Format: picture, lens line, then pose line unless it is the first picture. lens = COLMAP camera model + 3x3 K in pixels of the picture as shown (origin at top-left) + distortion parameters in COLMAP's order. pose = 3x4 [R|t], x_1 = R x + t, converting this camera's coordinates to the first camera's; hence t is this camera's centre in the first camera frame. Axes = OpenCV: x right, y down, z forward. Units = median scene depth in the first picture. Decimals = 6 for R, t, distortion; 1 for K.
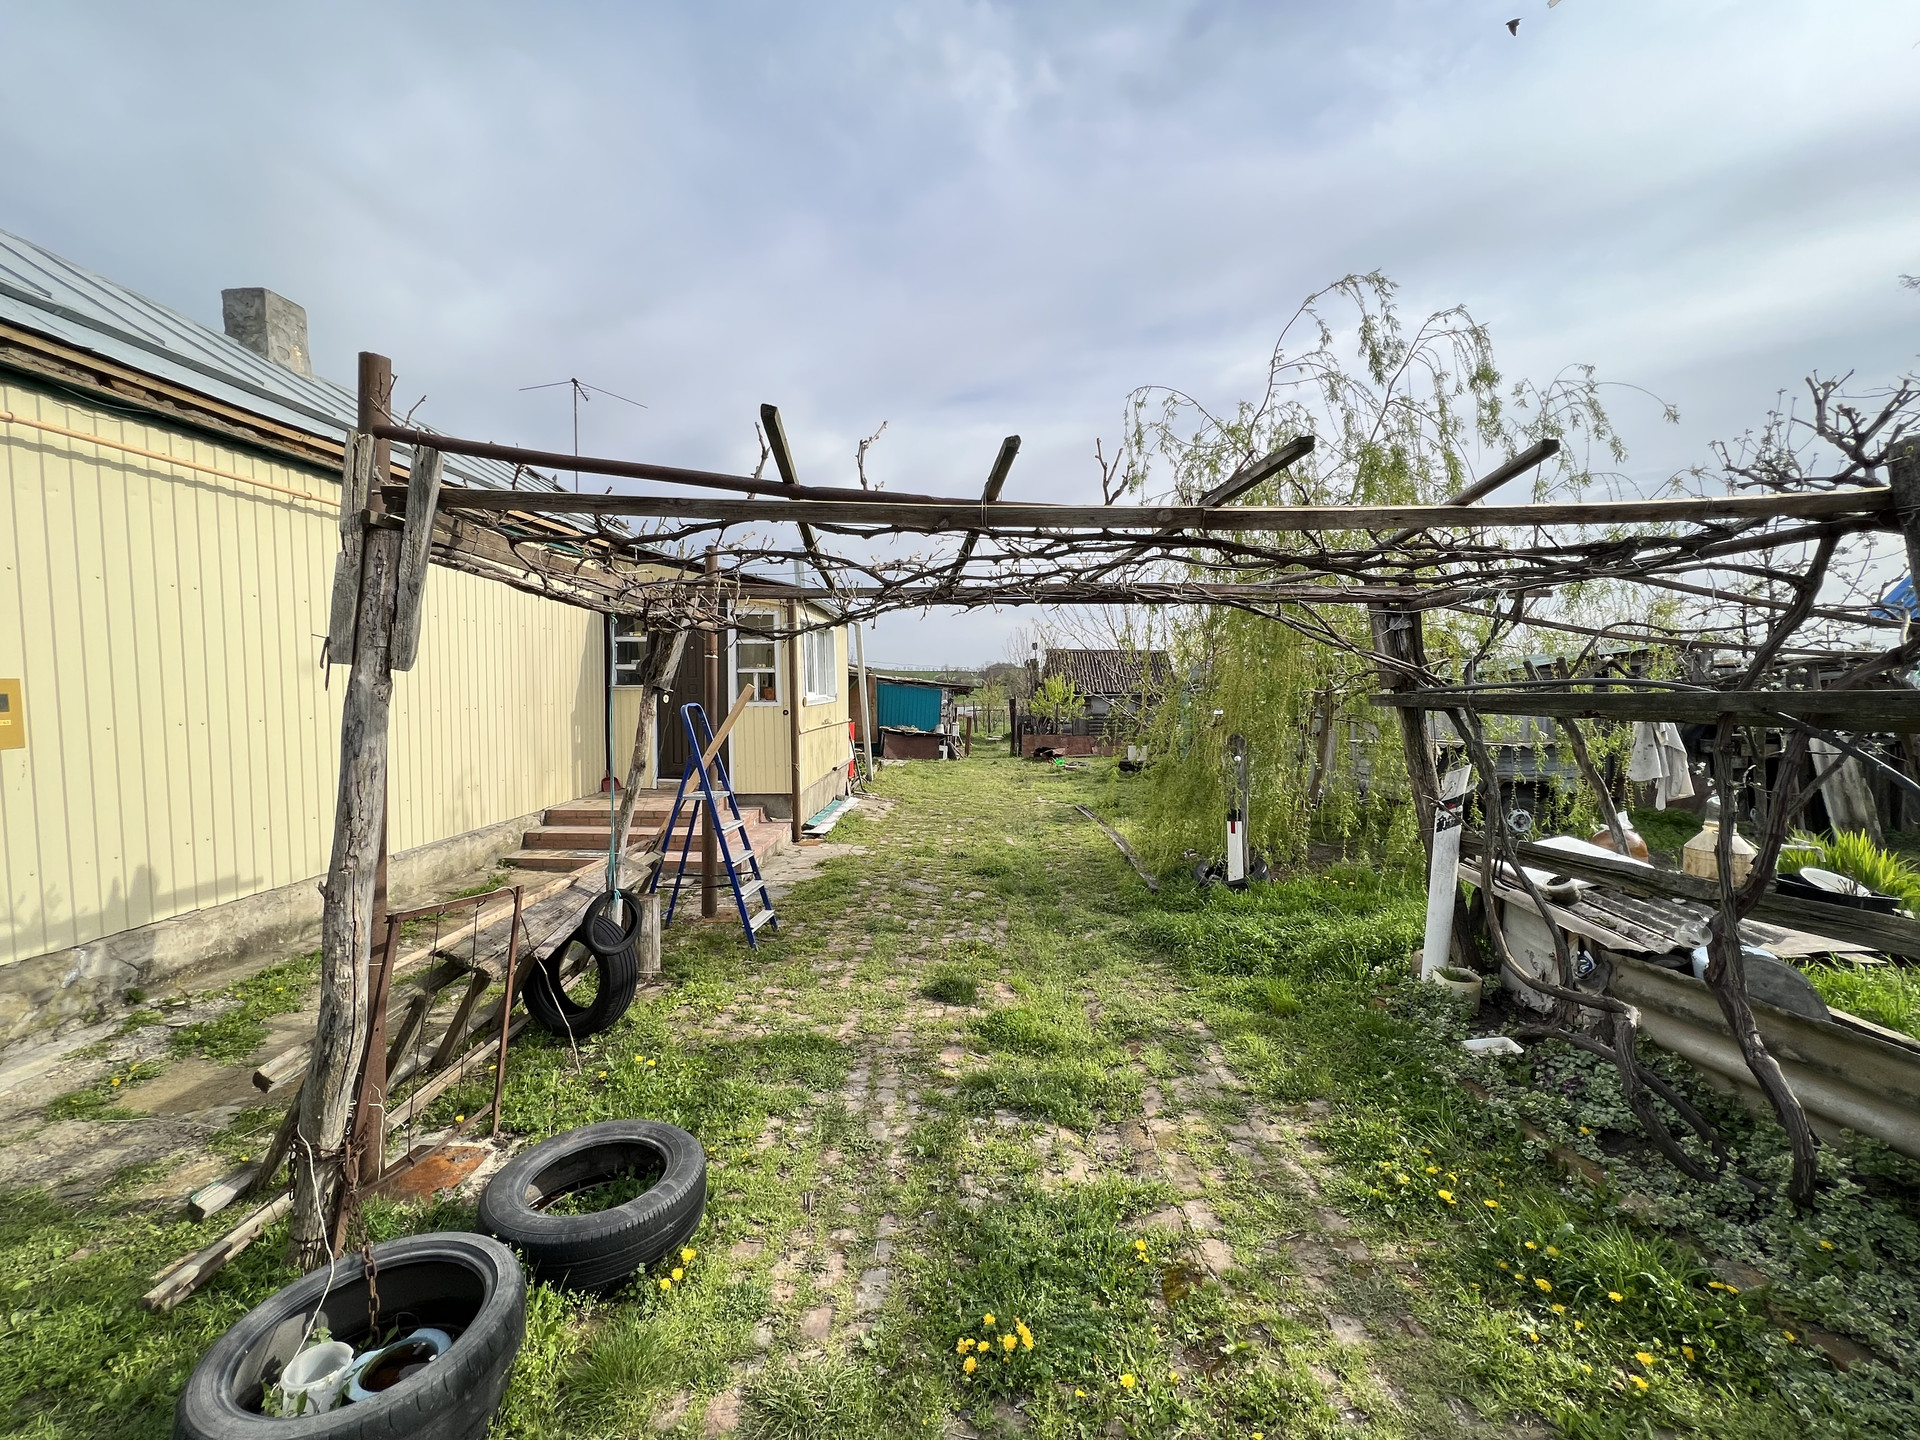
lens RADIAL K [[768.2, 0, 961.9], [0, 768.2, 734.5], [0, 0, 1]] dist [-0.001212, 0.000049]
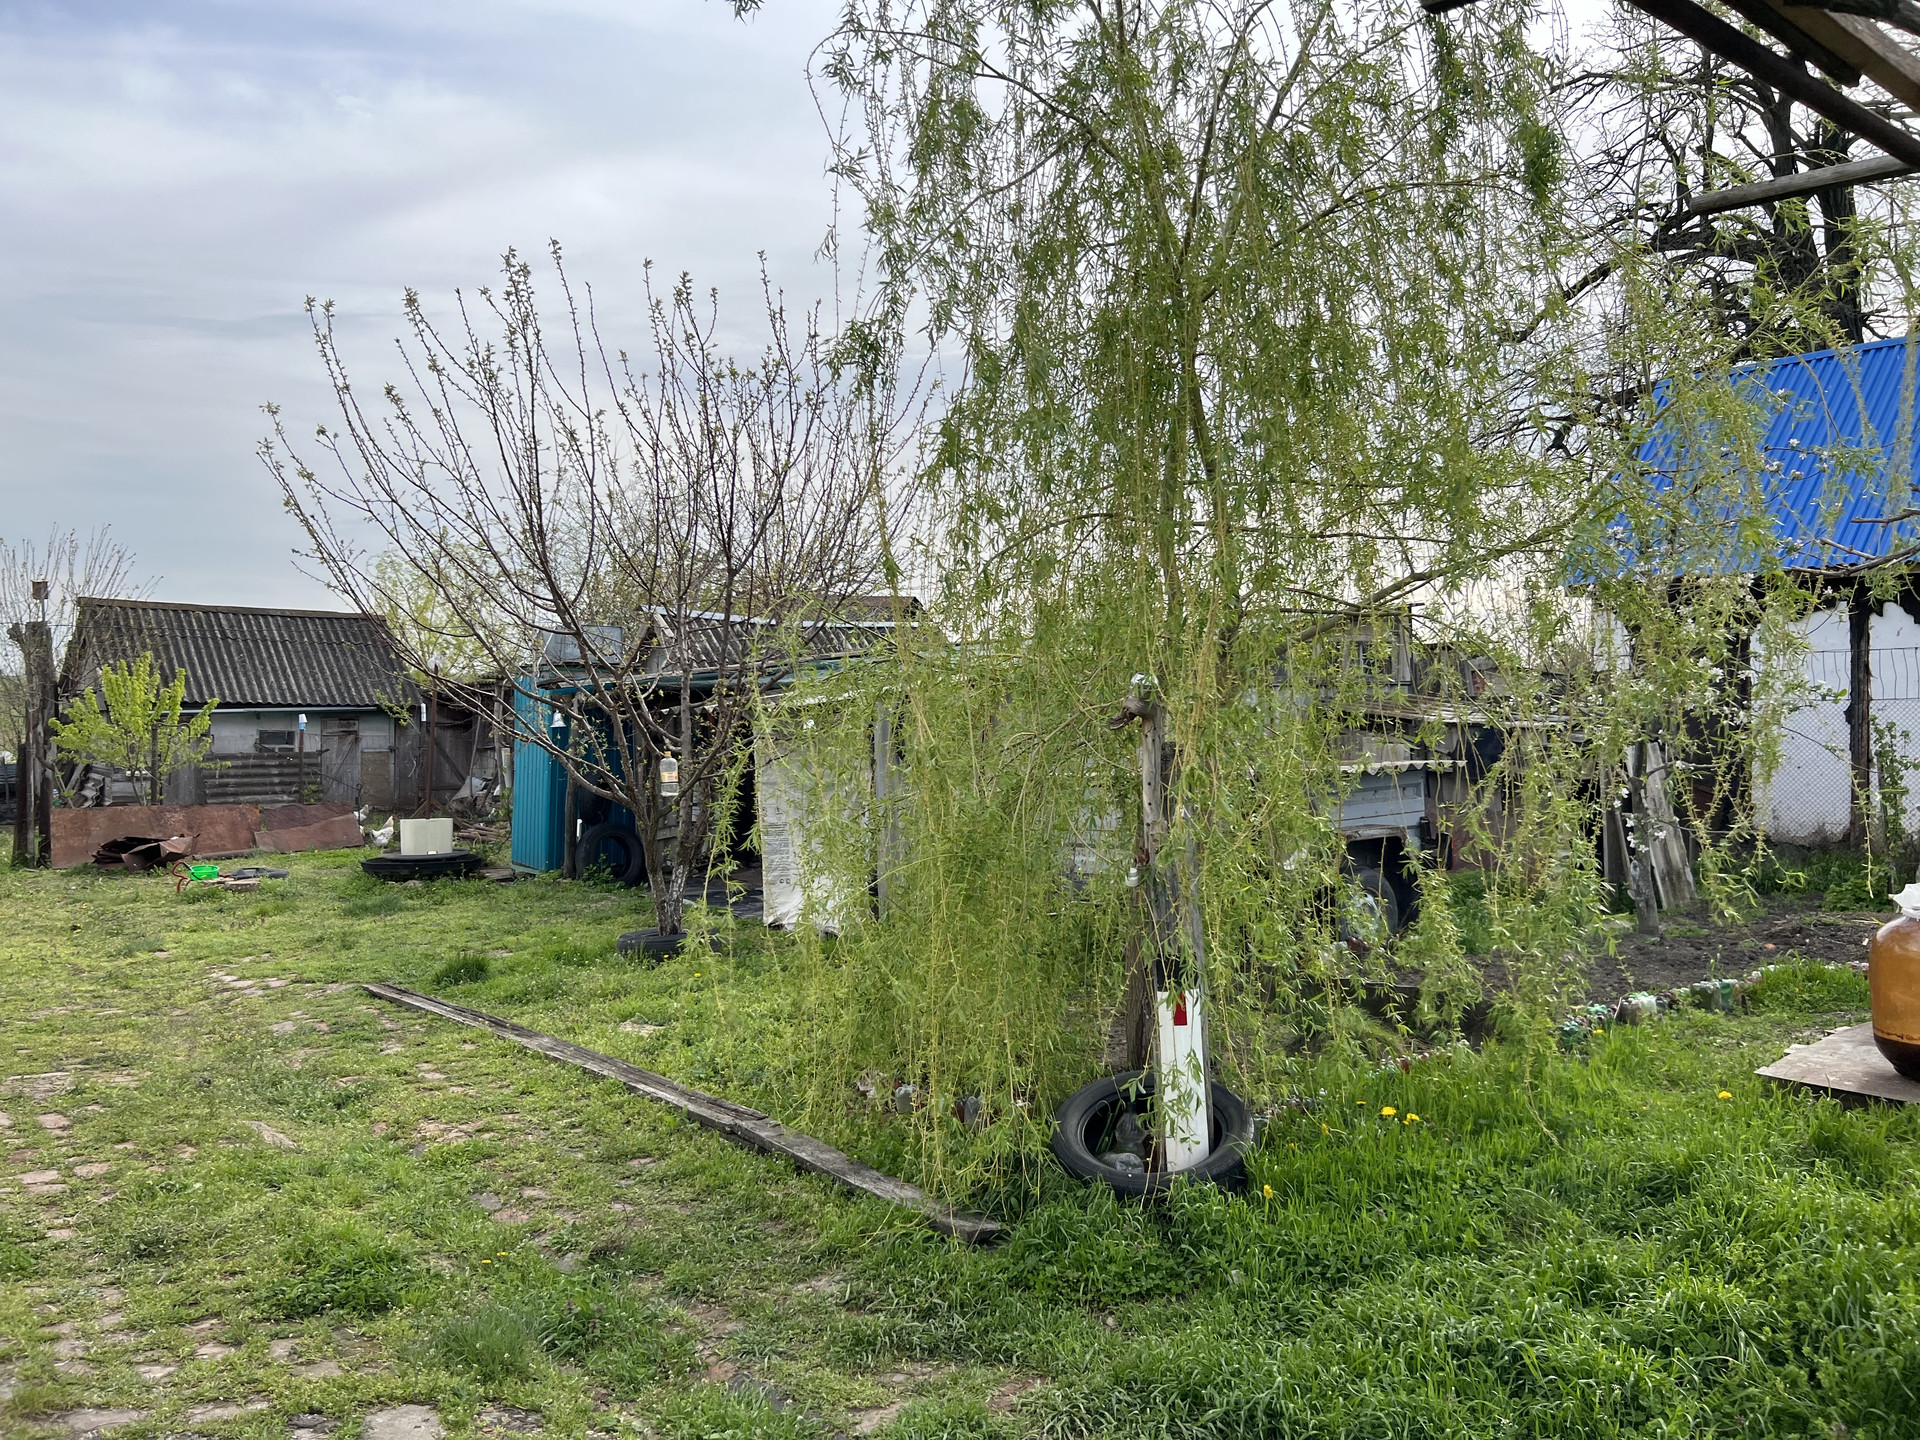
lens RADIAL K [[1453.0, 0, 960.0], [0, 1453.0, 720.0], [0, 0, 1]] dist [0.006086, 0.004486]
pose [[0.761774, -0.006217, 0.647812, -0.121237], [0.041766, 0.998345, -0.039532, 0.009663], [-0.646495, 0.057171, 0.760773, 0.422075]]
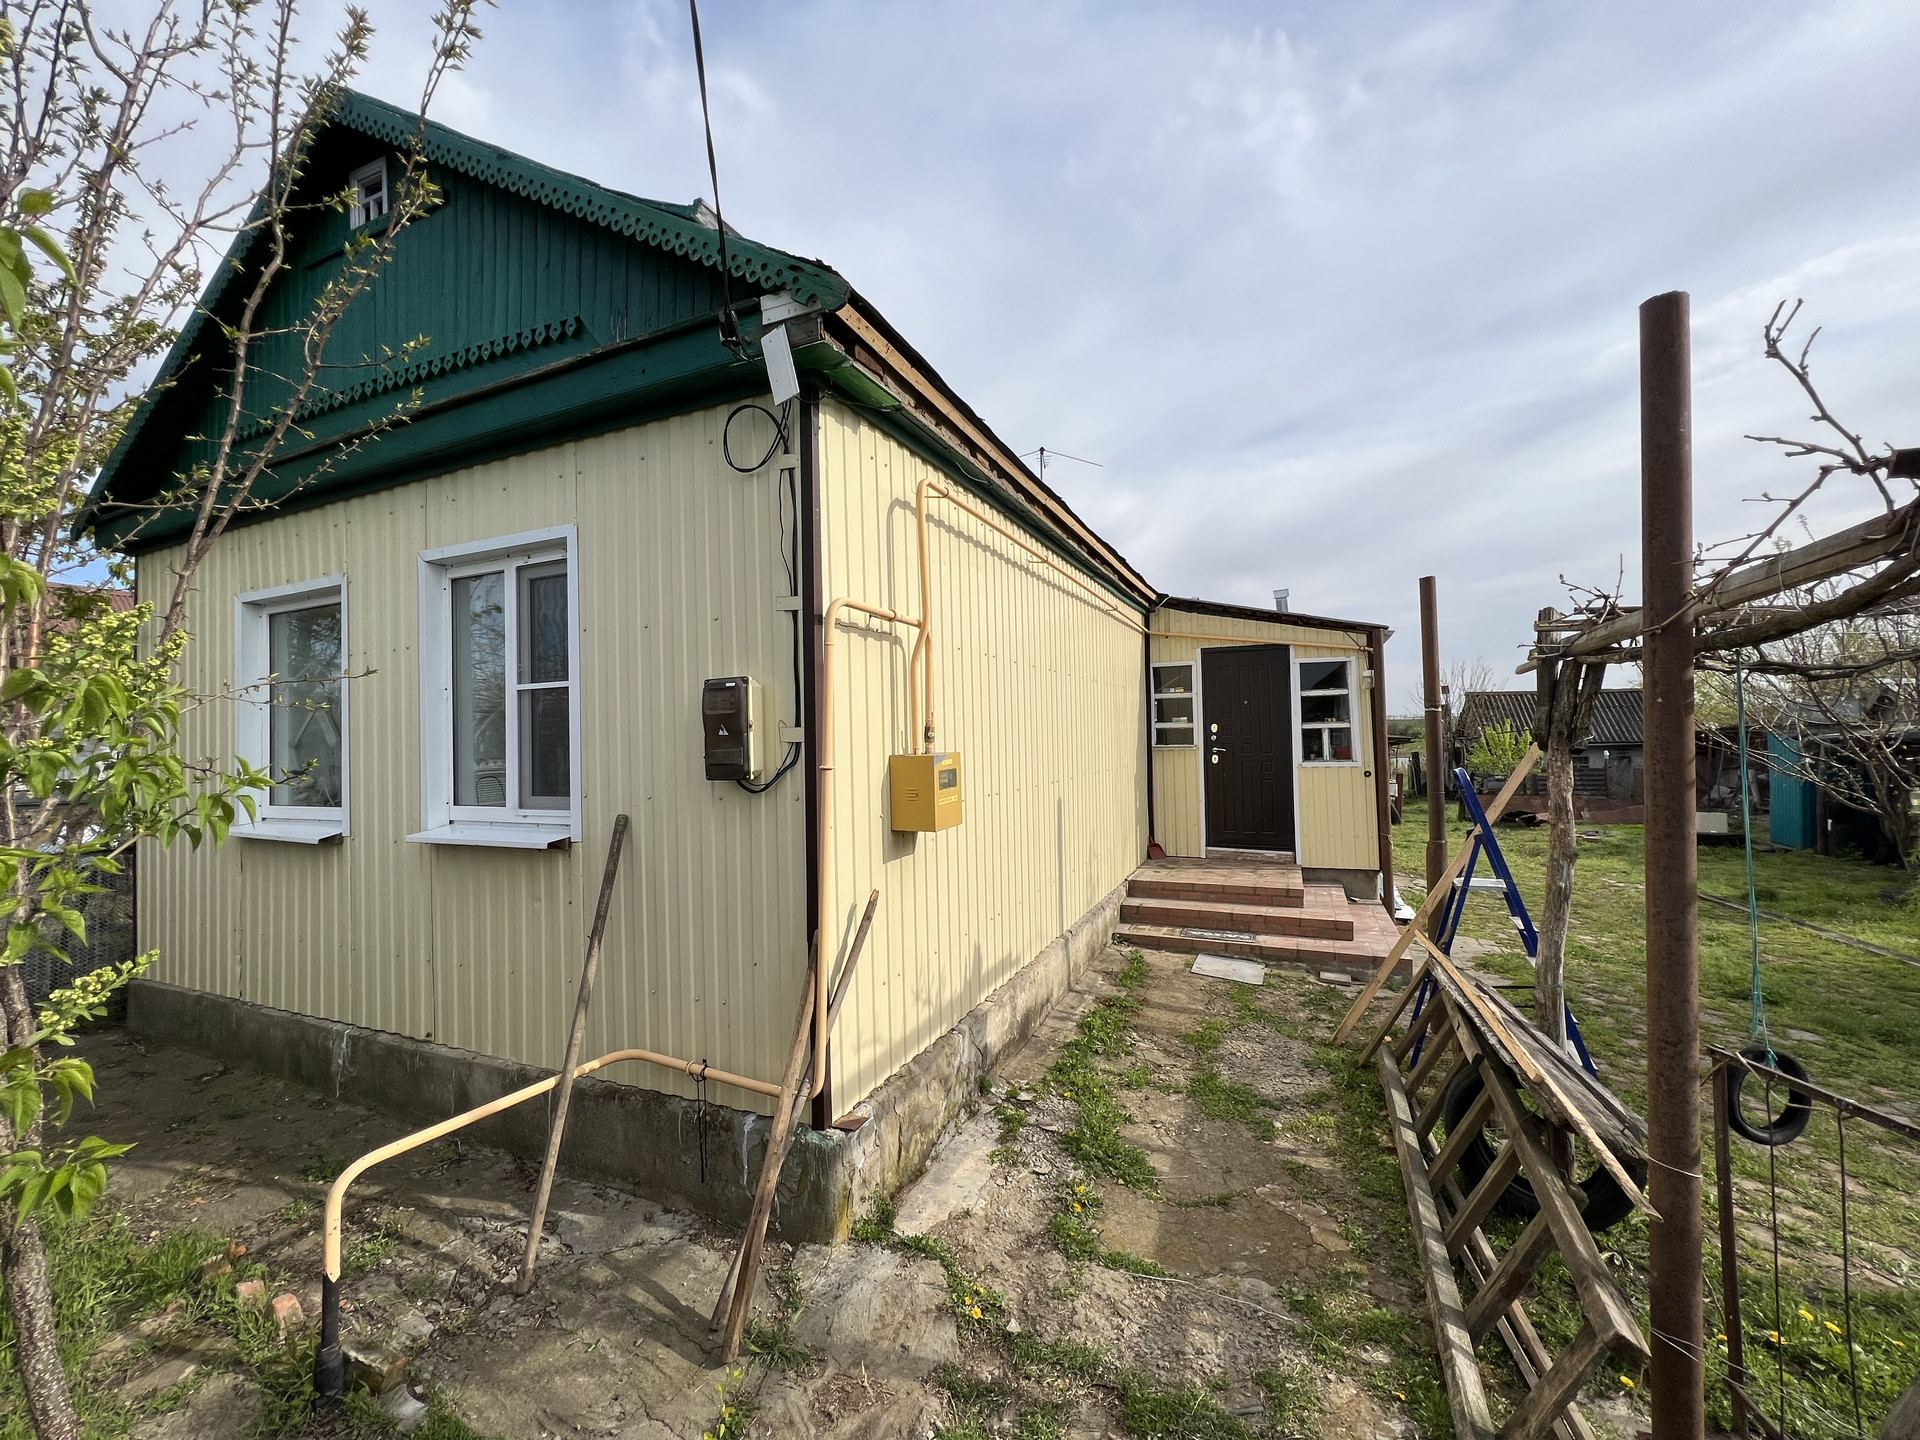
lens RADIAL K [[773.7, 0, 961.3], [0, 773.7, 715.5], [0, 0, 1]] dist [-0.000617, 0.000741]
pose [[0.931685, -0.030662, -0.361972, -0.355048], [-0.003981, 0.995510, -0.094577, -0.010444], [0.363246, 0.089557, 0.927379, 0.030323]]
